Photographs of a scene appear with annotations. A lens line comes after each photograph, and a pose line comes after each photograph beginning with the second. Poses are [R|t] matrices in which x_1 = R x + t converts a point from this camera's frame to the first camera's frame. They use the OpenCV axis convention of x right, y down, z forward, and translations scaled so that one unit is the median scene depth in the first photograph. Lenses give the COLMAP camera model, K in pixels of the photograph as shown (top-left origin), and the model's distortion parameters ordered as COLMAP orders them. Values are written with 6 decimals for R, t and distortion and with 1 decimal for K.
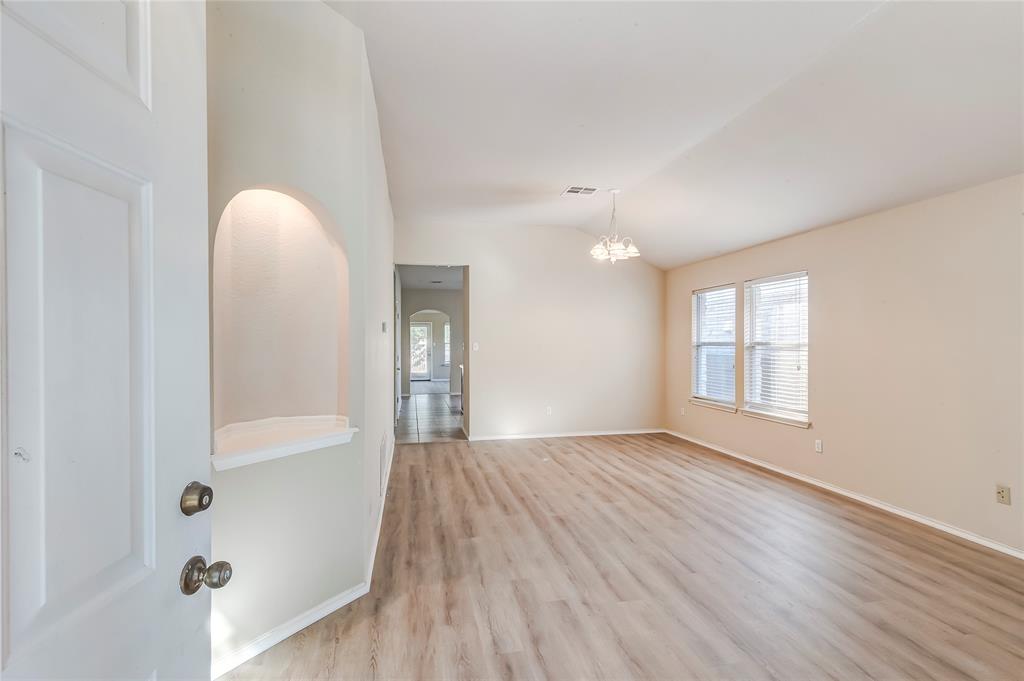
lens RADIAL K [[465.3, 0, 512.9], [0, 465.3, 343.2], [0, 0, 1]] dist [0.001229, -0.000045]
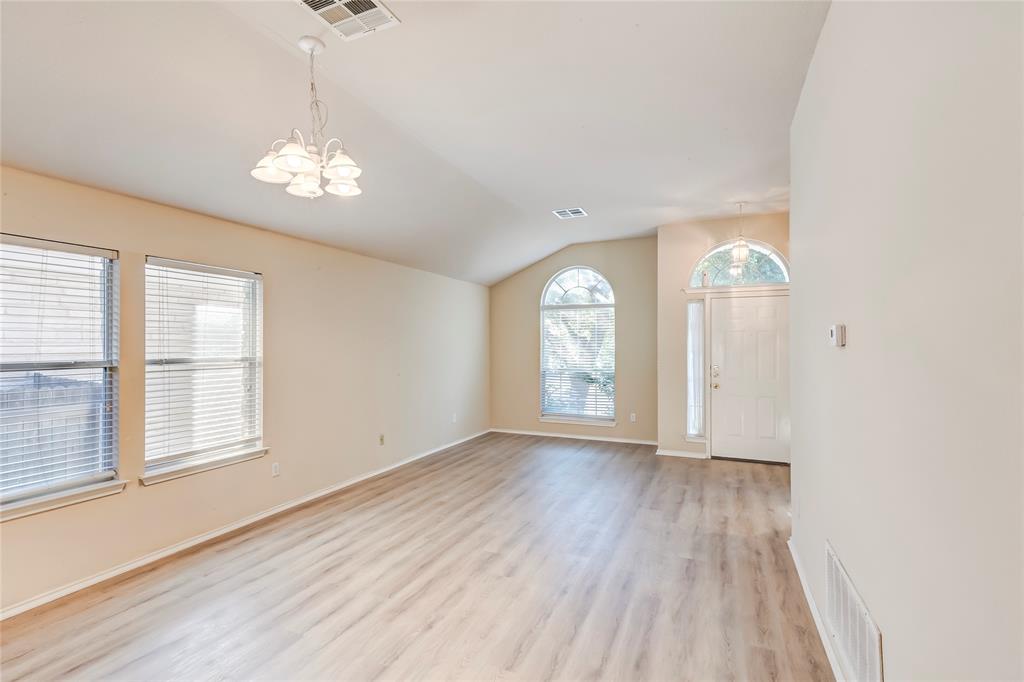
lens RADIAL K [[465.3, 0, 512.9], [0, 465.3, 343.7], [0, 0, 1]] dist [0.001229, -0.000045]
pose [[-0.808437, 0.003791, 0.588570, -0.295323], [0.006872, 0.999972, 0.002998, -0.030461], [-0.588542, 0.006468, -0.808440, 1.633154]]
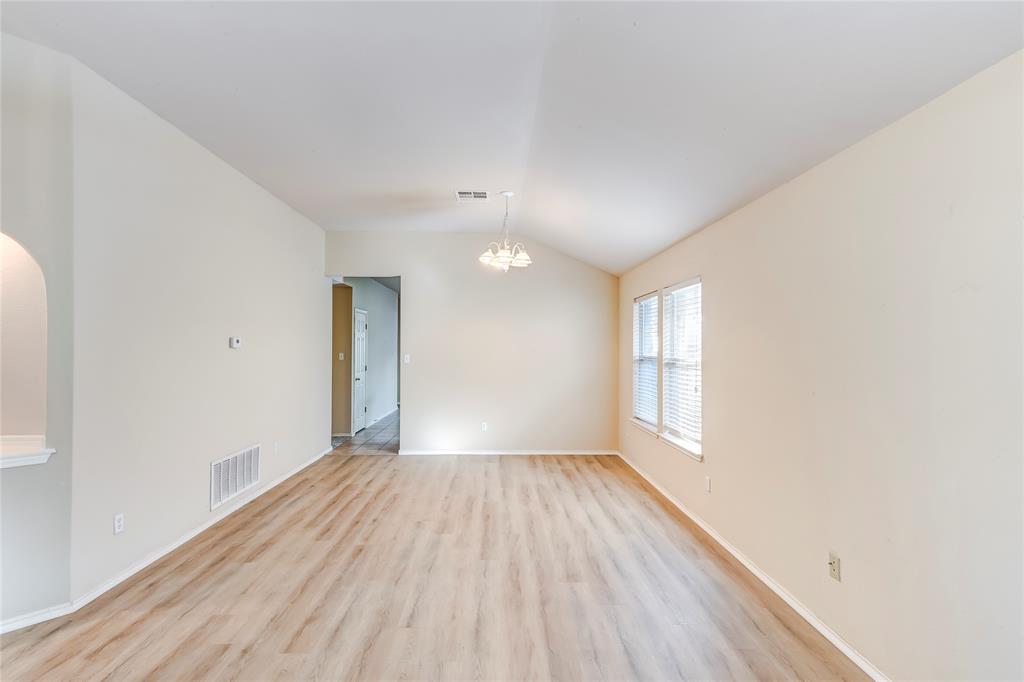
lens RADIAL K [[465.3, 0, 512.9], [0, 465.3, 343.7], [0, 0, 1]] dist [0.001229, -0.000045]
pose [[0.984145, 0.002455, -0.177350, 0.511377], [-0.004948, 0.999895, -0.013615, -0.022060], [0.177298, 0.014277, 0.984054, 0.112561]]
